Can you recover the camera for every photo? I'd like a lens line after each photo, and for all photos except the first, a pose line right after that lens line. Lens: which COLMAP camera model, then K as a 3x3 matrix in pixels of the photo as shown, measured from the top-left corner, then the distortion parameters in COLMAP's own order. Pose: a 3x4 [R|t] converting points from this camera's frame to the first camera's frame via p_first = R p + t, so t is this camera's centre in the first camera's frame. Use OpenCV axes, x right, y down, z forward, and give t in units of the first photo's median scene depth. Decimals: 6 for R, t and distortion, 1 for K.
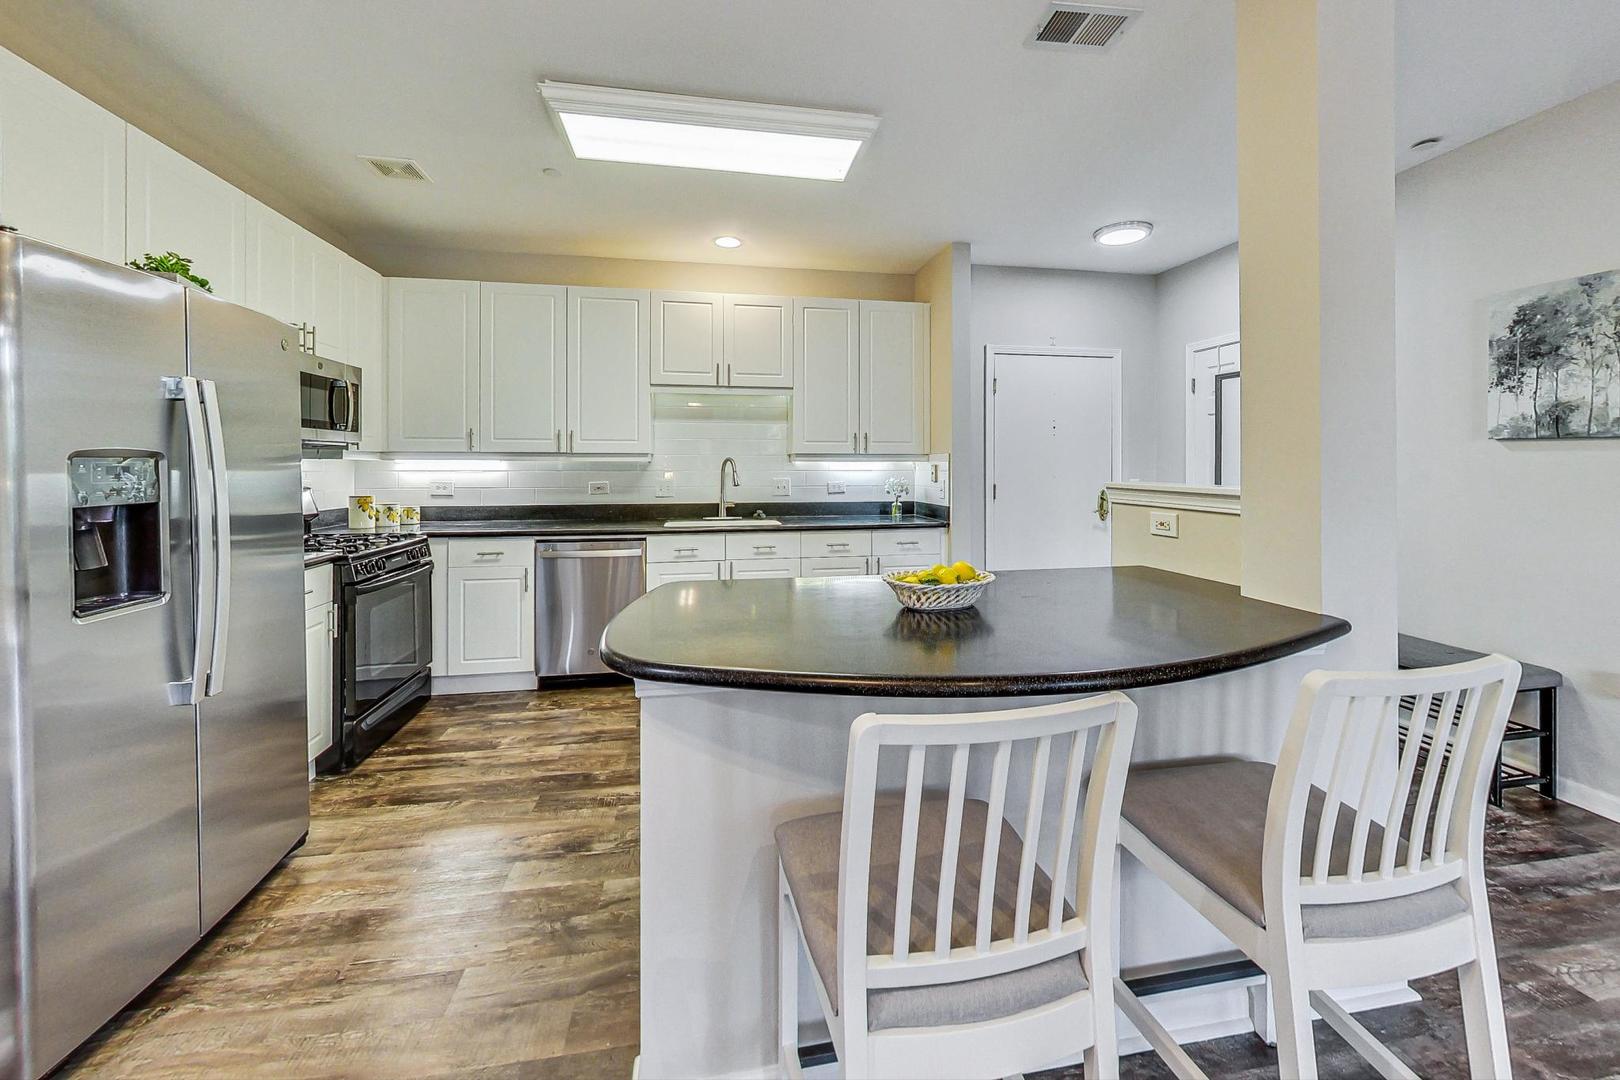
lens RADIAL K [[631.2, 0, 820.4], [0, 631.2, 467.7], [0, 0, 1]] dist [-0.001262, 0.000227]
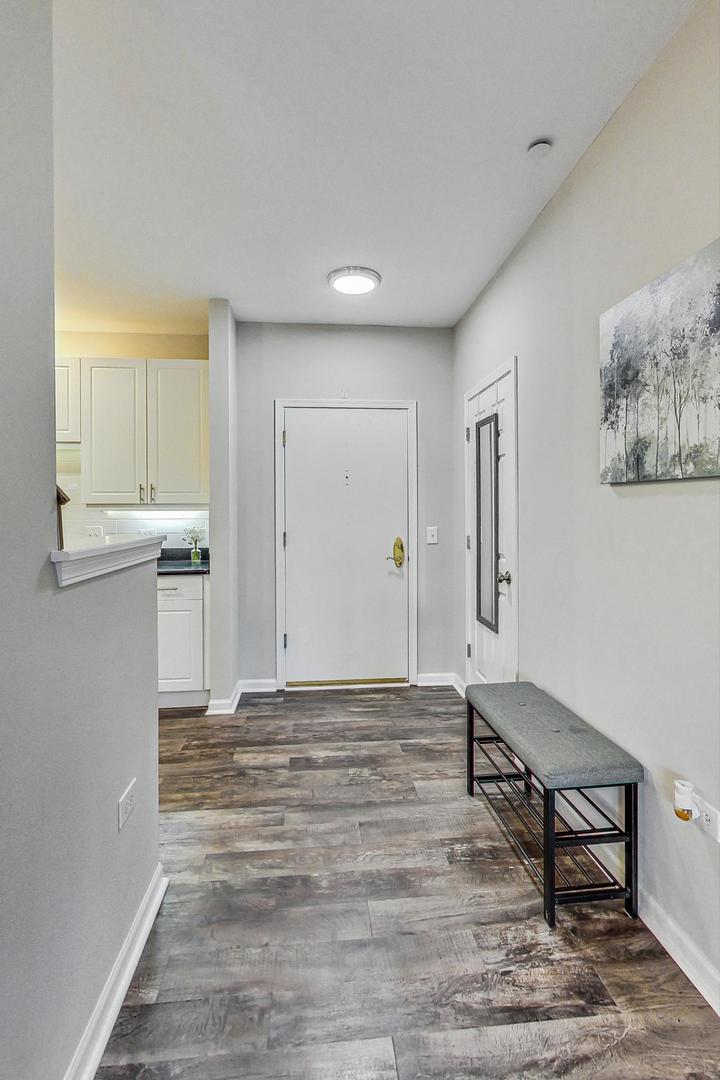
lens RADIAL K [[513.4, 0, 354.3], [0, 513.4, 513.1], [0, 0, 1]] dist [-0.001399, 0.000647]
pose [[0.995639, -0.004081, -0.093198, 0.833934], [0.004009, 0.999991, -0.000964, -0.006787], [0.093201, 0.000587, 0.995647, 0.286276]]
